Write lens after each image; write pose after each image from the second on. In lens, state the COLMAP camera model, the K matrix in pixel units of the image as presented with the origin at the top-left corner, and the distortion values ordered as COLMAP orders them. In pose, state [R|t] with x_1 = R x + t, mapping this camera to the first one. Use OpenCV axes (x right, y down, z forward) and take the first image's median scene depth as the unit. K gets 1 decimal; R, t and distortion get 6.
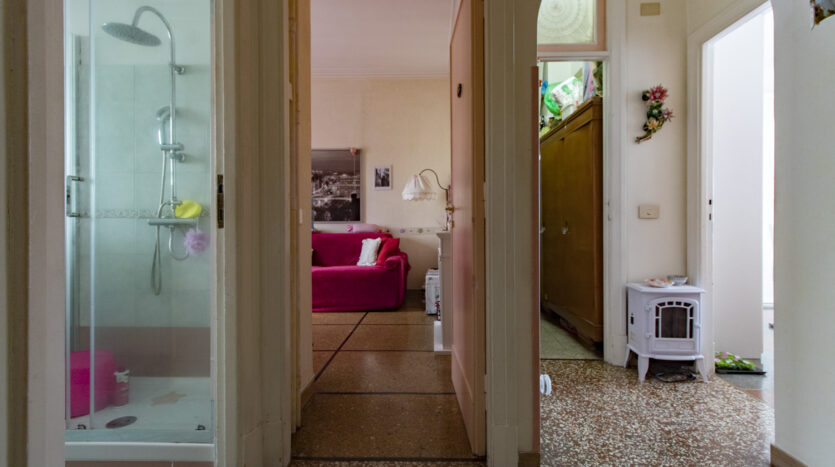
lens RADIAL K [[386.4, 0, 425.2], [0, 386.4, 224.1], [0, 0, 1]] dist [0.002864, 0.001185]
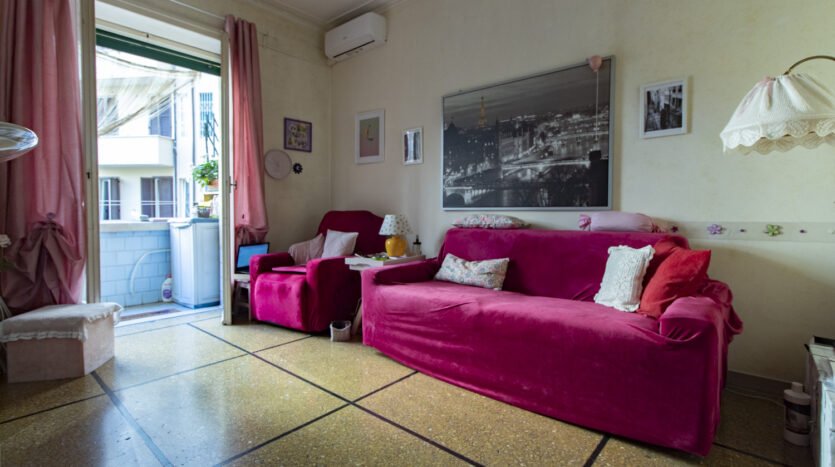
lens RADIAL K [[386.4, 0, 425.2], [0, 386.4, 224.1], [0, 0, 1]] dist [0.002864, 0.001185]
pose [[0.780236, 0.024080, -0.625022, -0.043105], [-0.005836, 0.999495, 0.031222, 0.000592], [0.625458, -0.020712, 0.779983, 0.476512]]
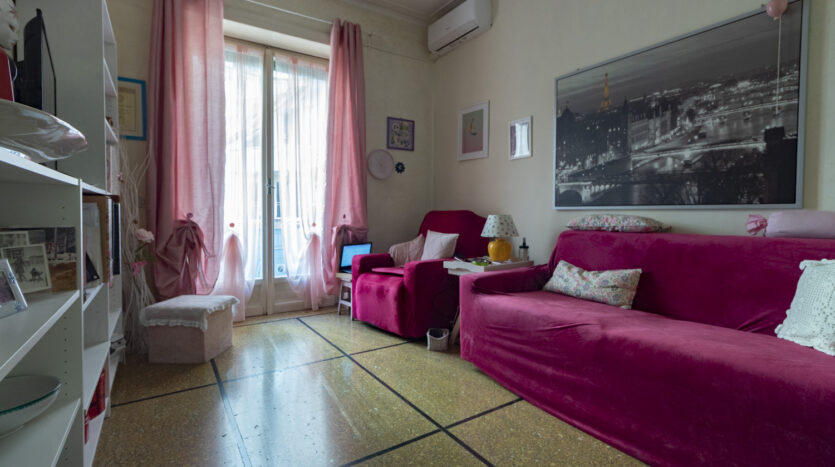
lens RADIAL K [[386.4, 0, 425.2], [0, 386.4, 224.1], [0, 0, 1]] dist [0.002864, 0.001185]
pose [[0.578890, 0.028722, -0.814900, -0.075499], [-0.006014, 0.999503, 0.030956, 0.002059], [0.815383, -0.013019, 0.578775, 0.520745]]
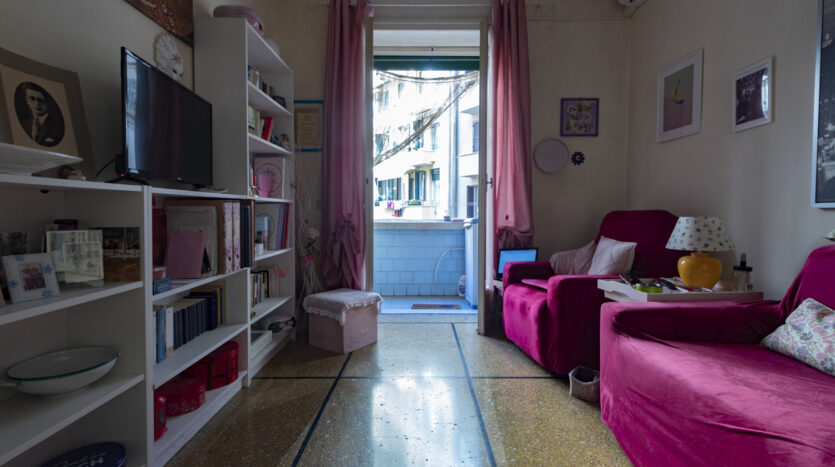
lens RADIAL K [[389.6, 0, 425.7], [0, 389.6, 224.2], [0, 0, 1]] dist [-0.000405, 0.000068]
pose [[0.025411, 0.033567, -0.999113, -0.104142], [-0.002217, 0.999436, 0.033522, 0.000543], [0.999675, 0.001363, 0.025471, 0.662906]]
